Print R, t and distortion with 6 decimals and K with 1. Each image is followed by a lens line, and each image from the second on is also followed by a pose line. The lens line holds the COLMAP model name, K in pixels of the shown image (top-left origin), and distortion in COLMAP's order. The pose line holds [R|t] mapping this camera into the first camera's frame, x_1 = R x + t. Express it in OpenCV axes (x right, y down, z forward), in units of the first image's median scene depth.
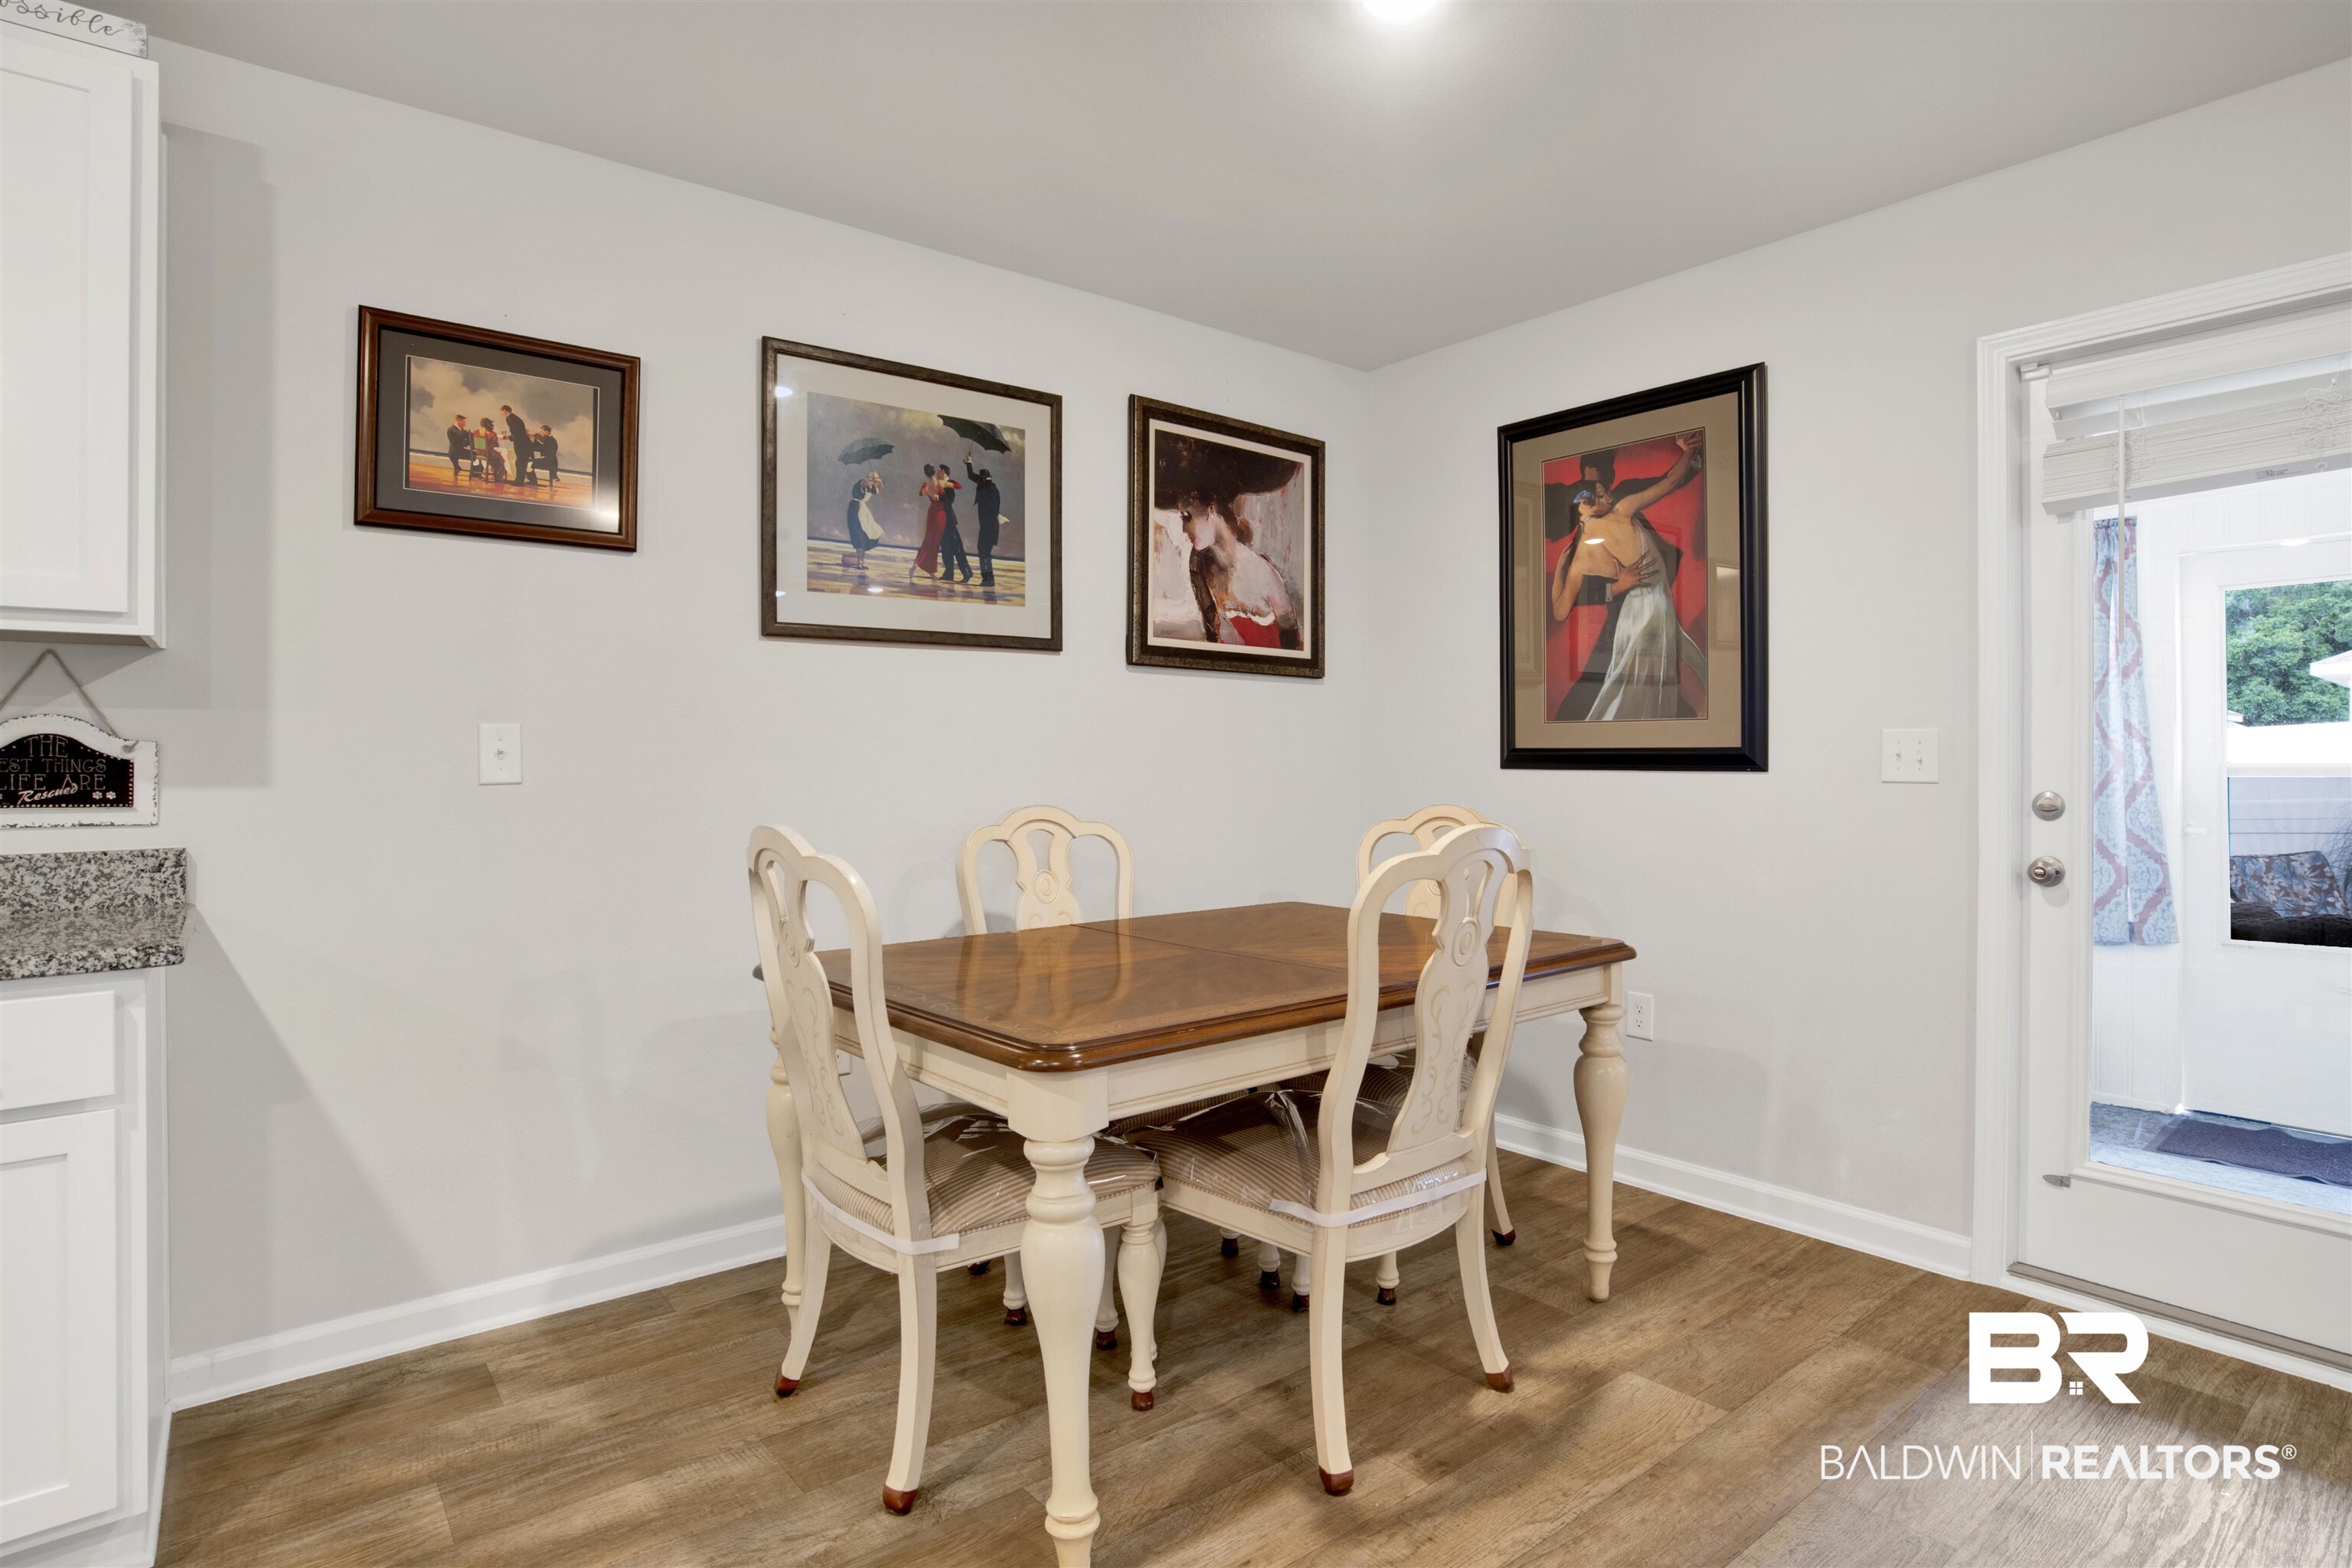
lens RADIAL K [[1231.9, 0, 1170.5], [0, 1231.9, 778.0], [0, 0, 1]] dist [-0.039219, 0.003155]
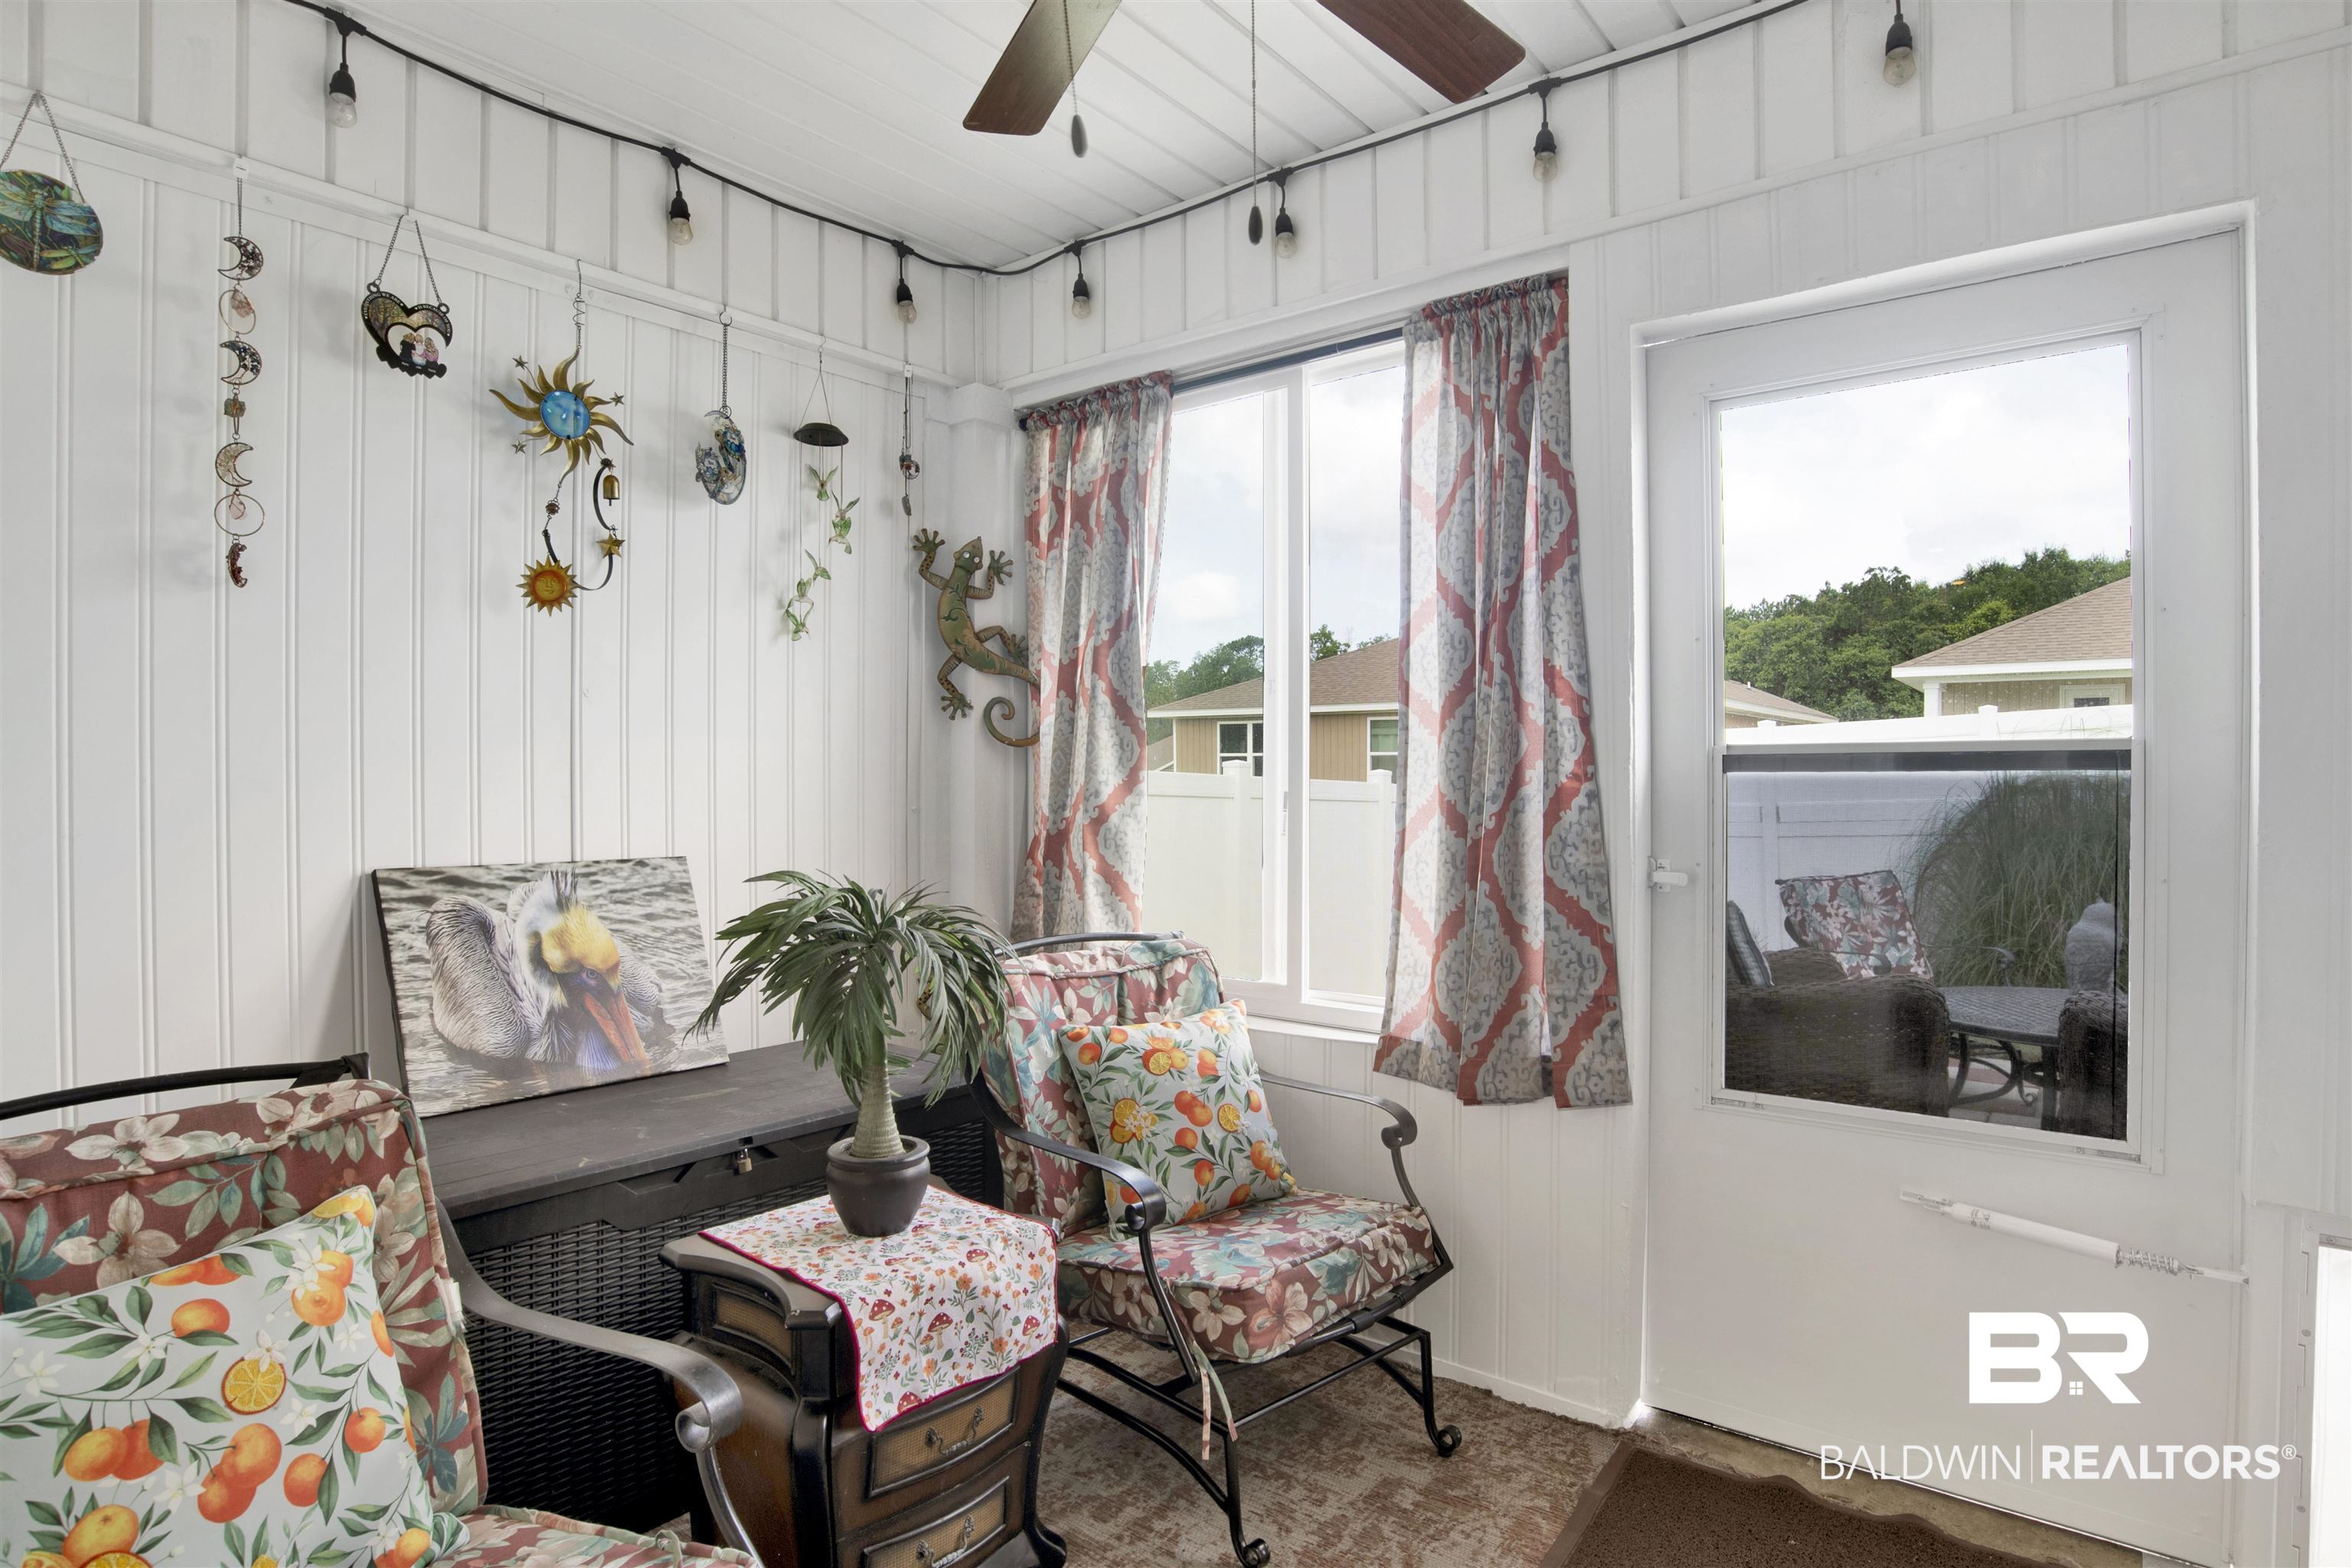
lens RADIAL K [[1231.9, 0, 1178.9], [0, 1231.9, 778.9], [0, 0, 1]] dist [-0.039219, 0.003155]
pose [[0.973125, 0.008201, 0.230130, 0.525903], [-0.010153, 0.999922, 0.007299, -0.000857], [-0.230052, -0.009440, 0.973133, 0.533636]]
